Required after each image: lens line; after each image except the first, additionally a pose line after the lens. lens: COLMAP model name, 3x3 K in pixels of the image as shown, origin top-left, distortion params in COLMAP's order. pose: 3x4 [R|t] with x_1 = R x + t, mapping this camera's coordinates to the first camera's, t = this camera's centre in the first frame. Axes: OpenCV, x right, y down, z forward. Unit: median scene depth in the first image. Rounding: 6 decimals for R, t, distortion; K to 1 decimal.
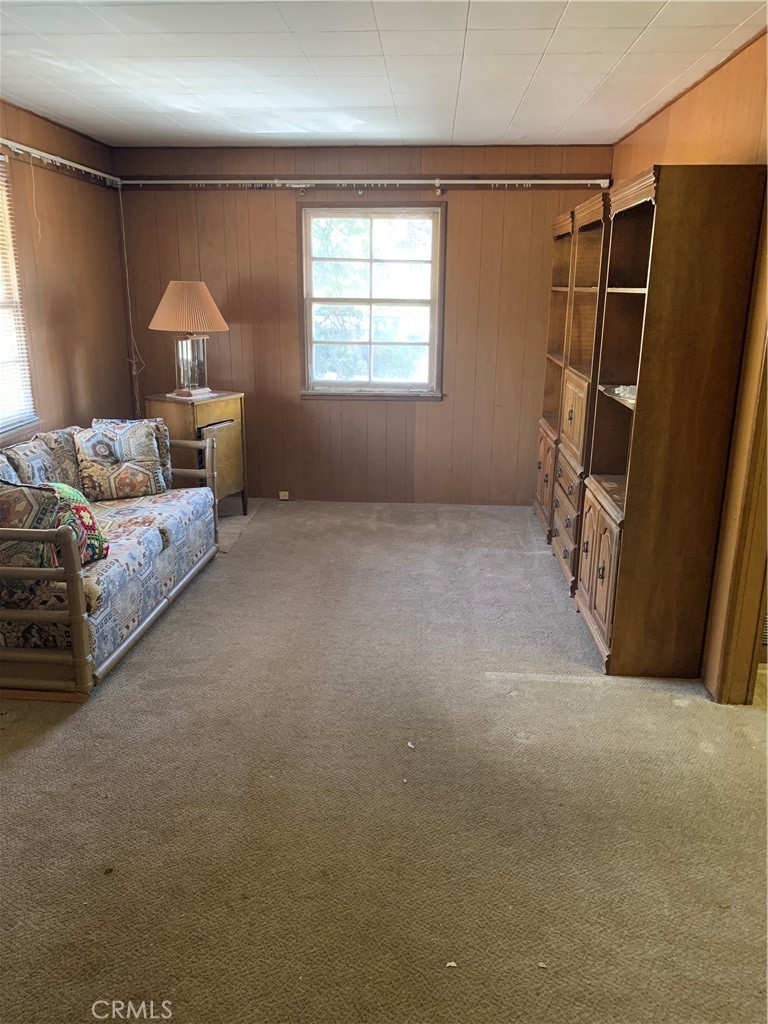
lens RADIAL K [[791.2, 0, 382.8], [0, 791.2, 521.0], [0, 0, 1]] dist [0.019773, 0.001226]
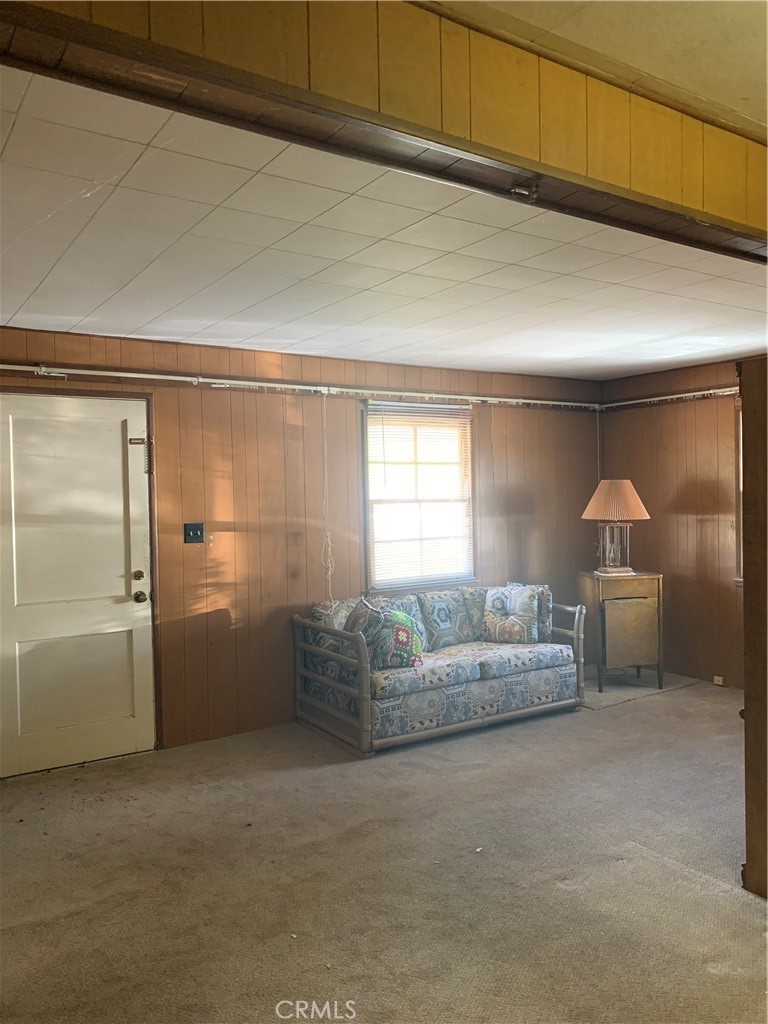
lens RADIAL K [[791.2, 0, 384.8], [0, 791.2, 505.6], [0, 0, 1]] dist [0.019773, 0.001226]
pose [[0.608184, -0.004815, -0.793782, 0.578244], [-0.205107, 0.965070, -0.163004, 0.006009], [0.766840, 0.261947, 0.585952, 0.040074]]
